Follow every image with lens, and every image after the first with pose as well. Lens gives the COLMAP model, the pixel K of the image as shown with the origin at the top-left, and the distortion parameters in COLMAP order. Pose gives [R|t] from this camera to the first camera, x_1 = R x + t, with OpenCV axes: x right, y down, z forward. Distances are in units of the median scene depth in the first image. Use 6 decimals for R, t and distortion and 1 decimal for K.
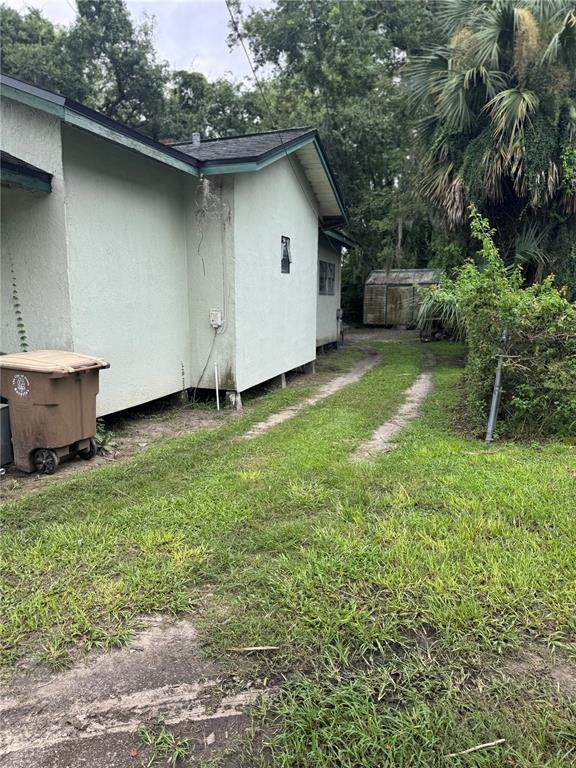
lens RADIAL K [[486.6, 0, 288.0], [0, 486.6, 384.0], [0, 0, 1]] dist [0.058455, -0.061414]
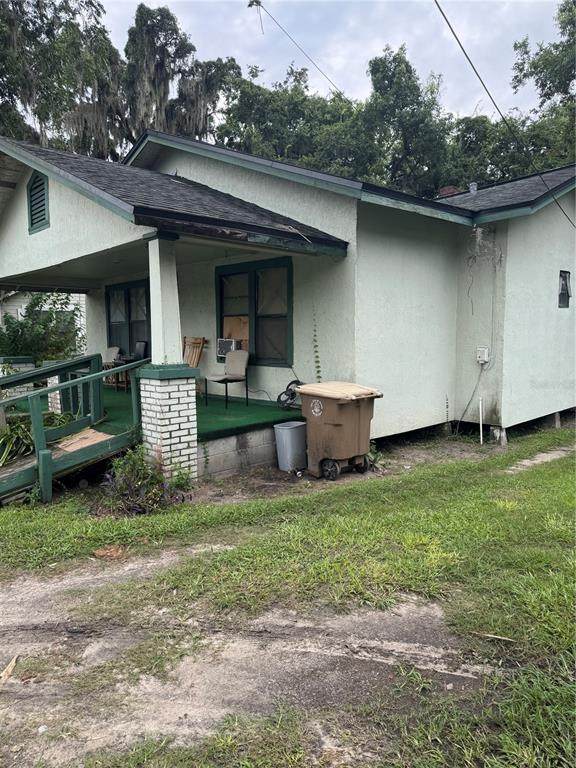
lens RADIAL K [[486.6, 0, 288.0], [0, 486.6, 384.0], [0, 0, 1]] dist [0.058455, -0.061414]
pose [[0.859275, 0.029751, -0.510648, 0.038033], [-0.066077, 0.996399, -0.053136, 0.012015], [0.507228, 0.079400, 0.858146, -0.126072]]
